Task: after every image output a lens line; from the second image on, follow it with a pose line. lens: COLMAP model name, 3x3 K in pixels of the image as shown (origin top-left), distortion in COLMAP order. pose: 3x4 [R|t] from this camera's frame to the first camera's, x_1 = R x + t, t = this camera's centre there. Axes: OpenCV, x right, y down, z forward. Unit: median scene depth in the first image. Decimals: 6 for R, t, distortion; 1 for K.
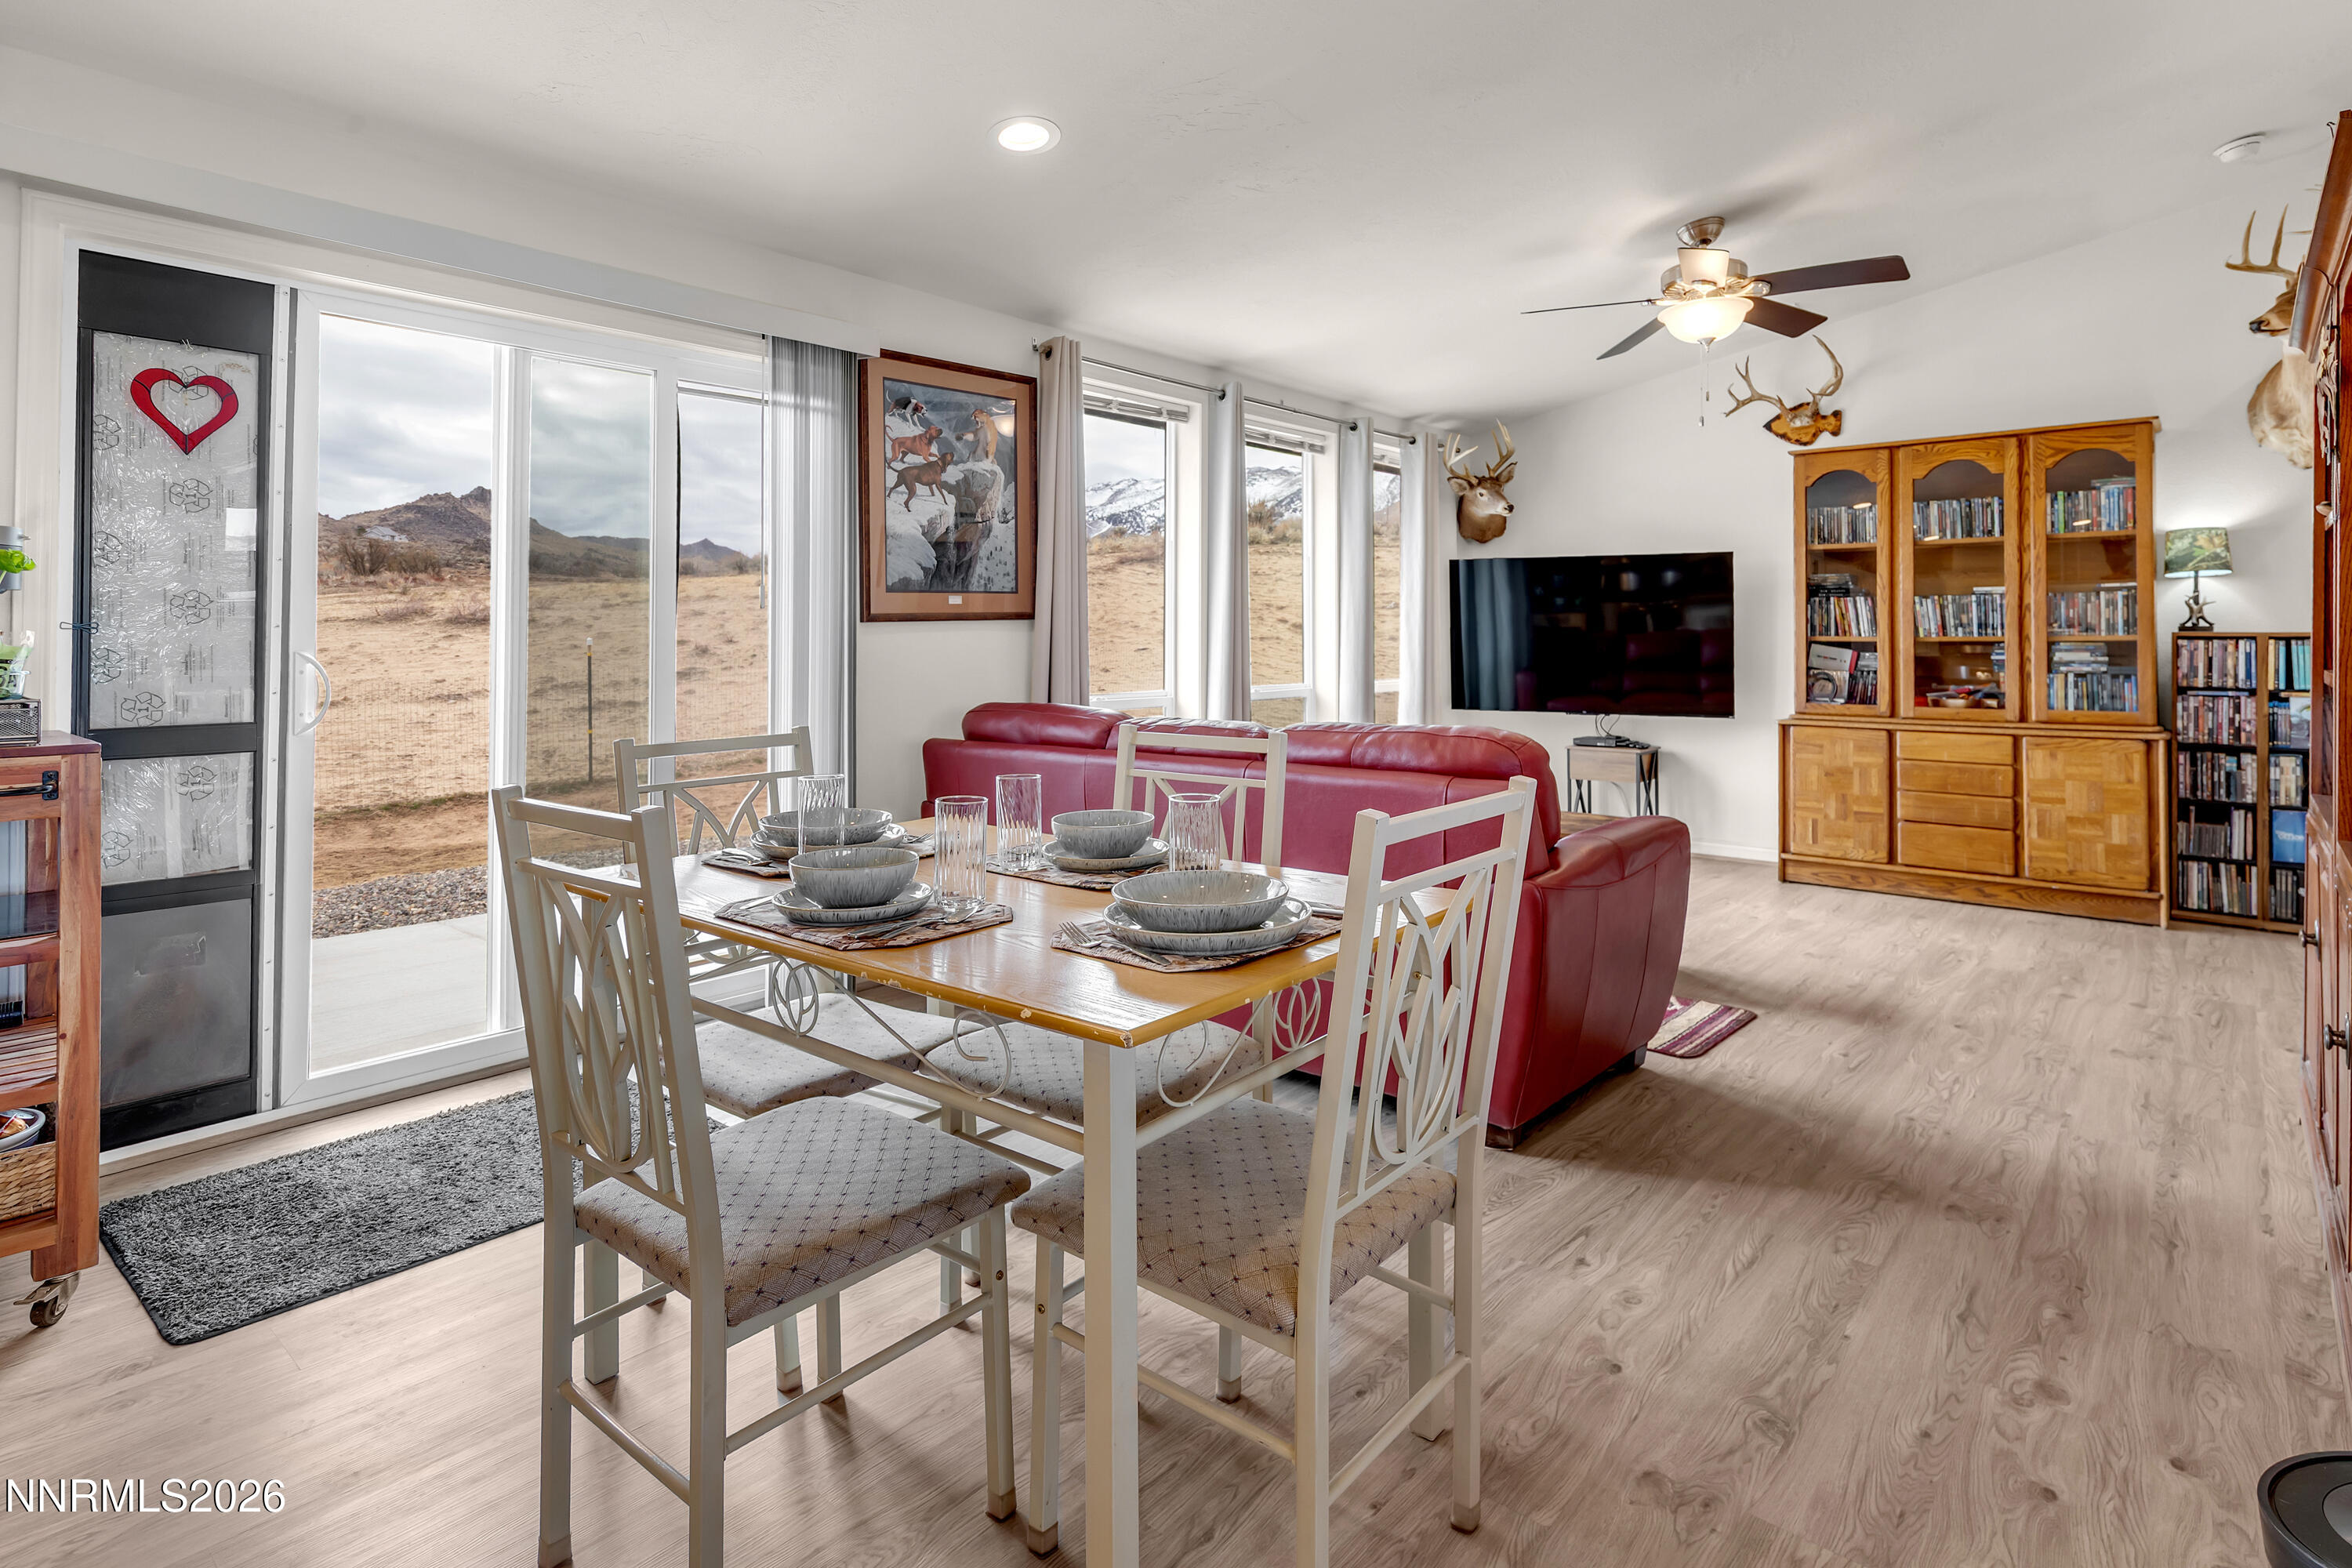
lens RADIAL K [[1187.6, 0, 1220.8], [0, 1187.6, 615.6], [0, 0, 1]] dist [0.001668, -0.000633]
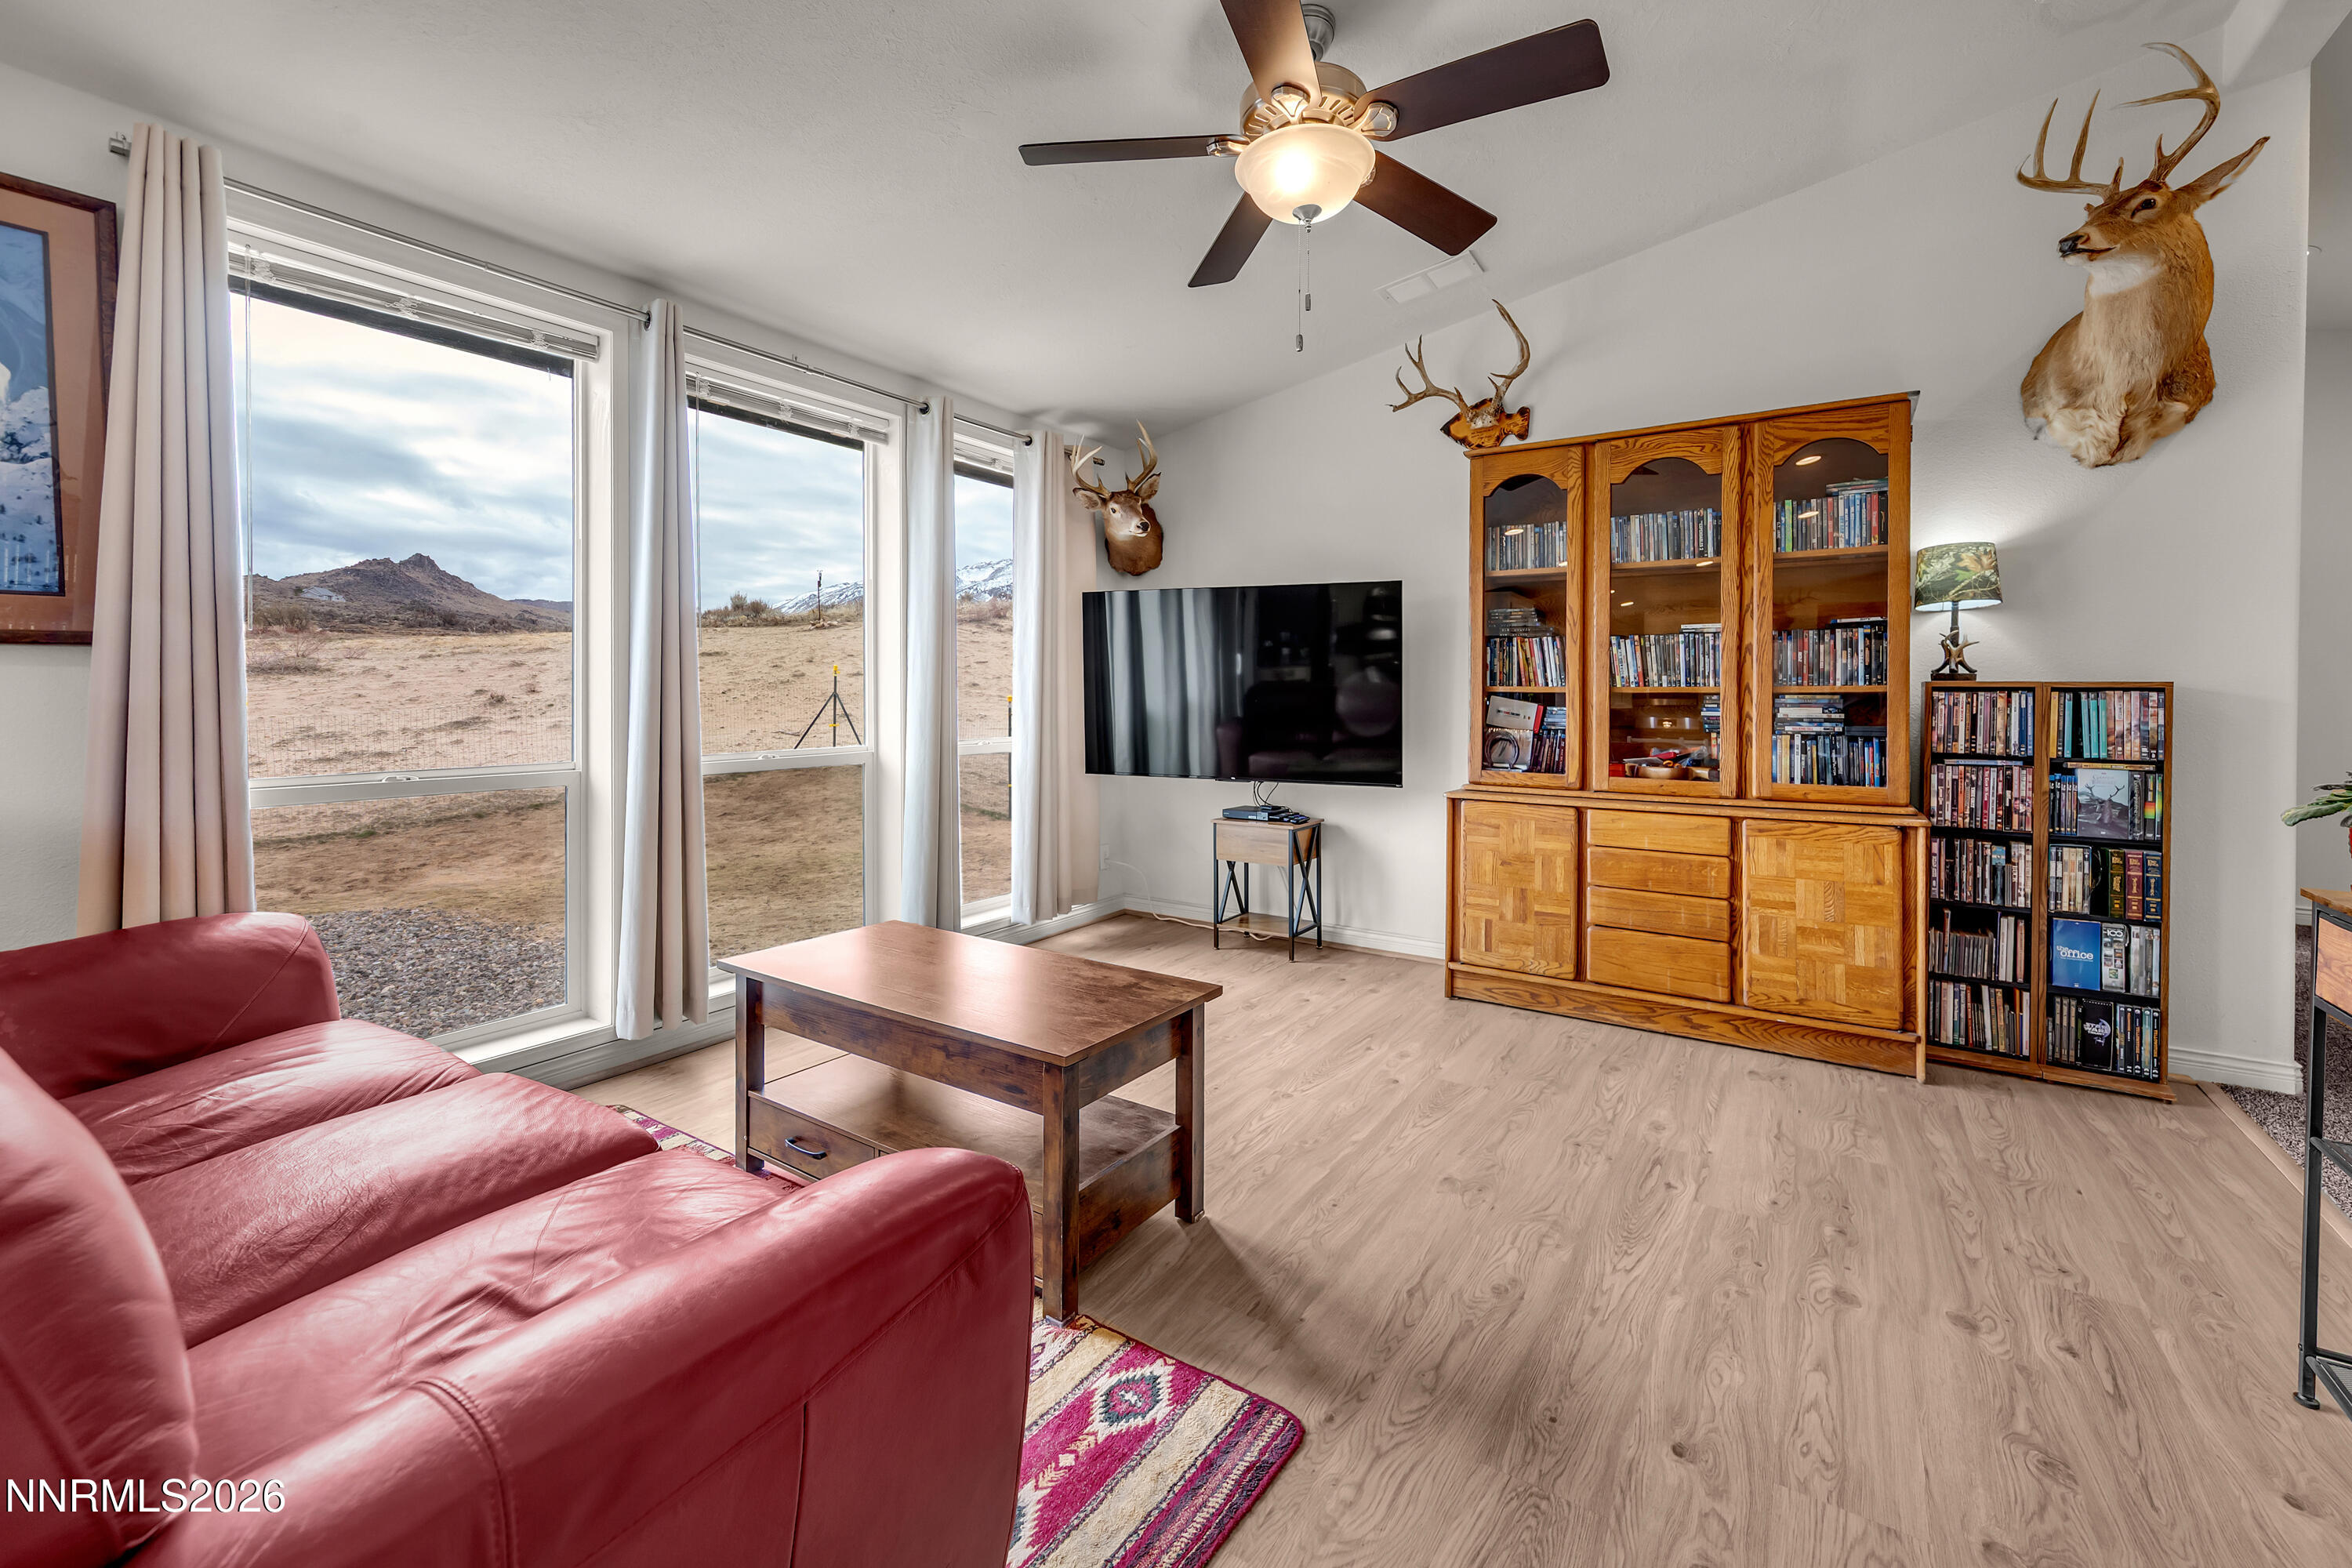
lens RADIAL K [[975.5, 0, 1210.8], [0, 975.5, 685.1], [0, 0, 1]] dist [0.002794, 0.000106]
pose [[0.990372, 0.004799, 0.138351, 0.250240], [-0.006590, 0.999900, 0.012487, 0.010989], [-0.138277, -0.013279, 0.990305, 0.426973]]
